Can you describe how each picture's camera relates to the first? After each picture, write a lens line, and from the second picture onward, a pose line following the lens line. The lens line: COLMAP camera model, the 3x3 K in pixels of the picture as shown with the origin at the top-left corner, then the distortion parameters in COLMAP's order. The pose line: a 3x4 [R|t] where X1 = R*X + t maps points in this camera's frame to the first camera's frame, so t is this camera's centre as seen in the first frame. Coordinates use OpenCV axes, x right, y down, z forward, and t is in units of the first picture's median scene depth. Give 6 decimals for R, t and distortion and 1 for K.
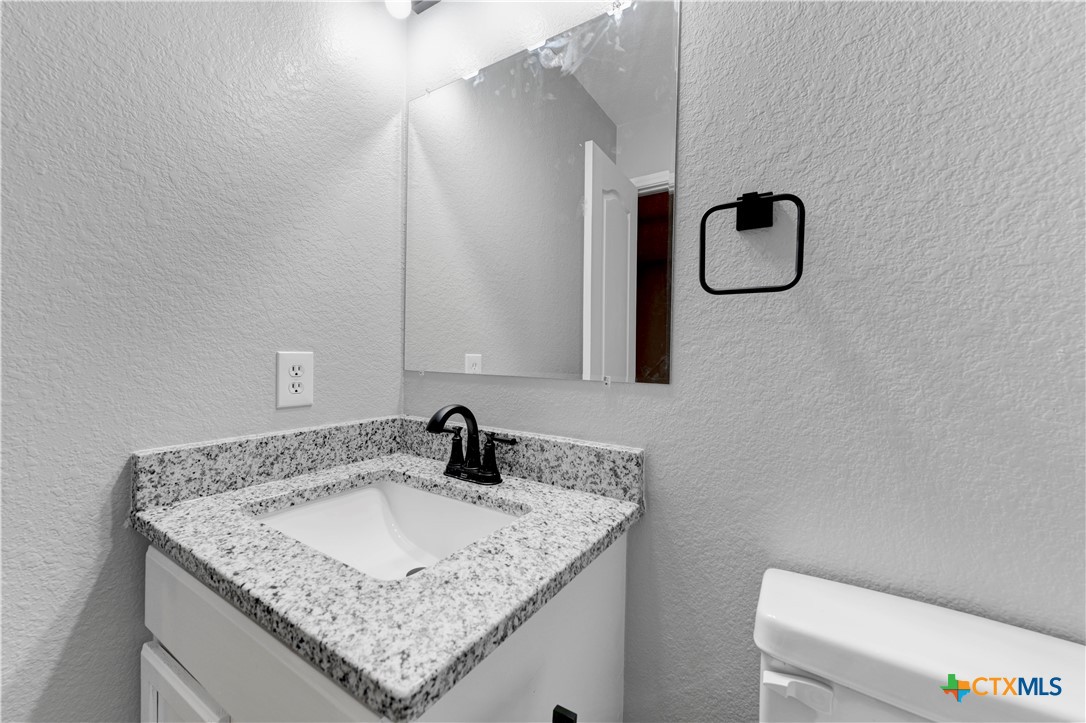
lens RADIAL K [[426.4, 0, 550.0], [0, 426.4, 356.6], [0, 0, 1]] dist [0.012689, -0.004448]
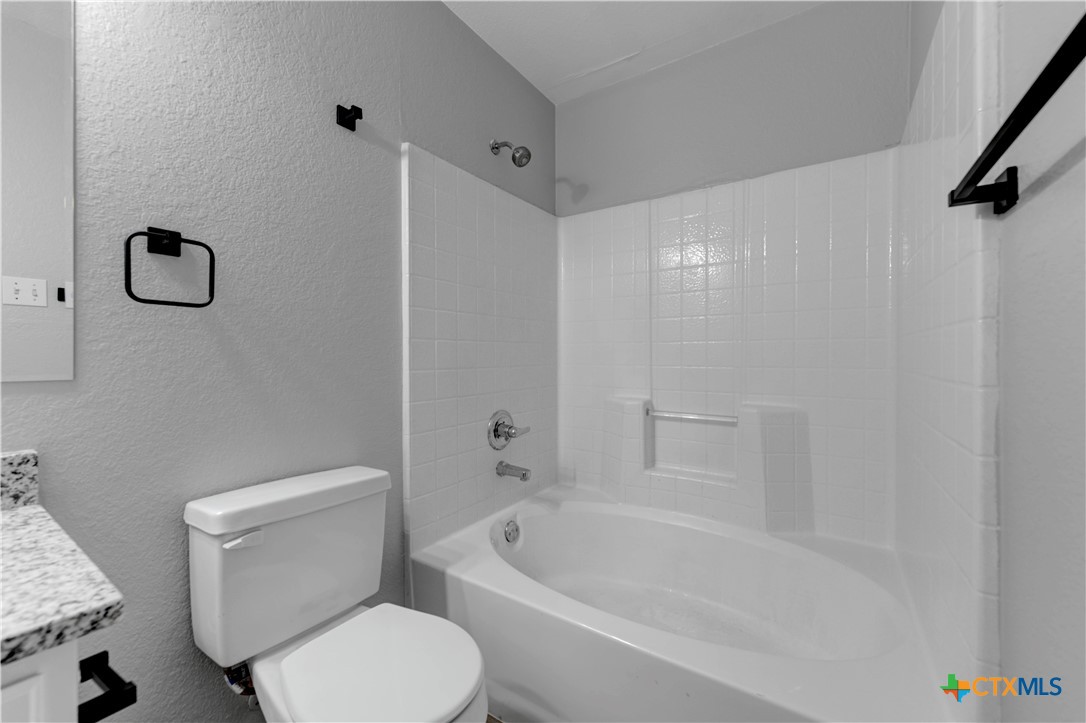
lens RADIAL K [[426.4, 0, 550.0], [0, 426.4, 356.6], [0, 0, 1]] dist [0.012689, -0.004448]
pose [[0.015728, -0.018088, 0.999713, -0.858235], [0.002945, 0.999833, 0.018044, -0.007413], [-0.999872, 0.002660, 0.015778, -0.210104]]
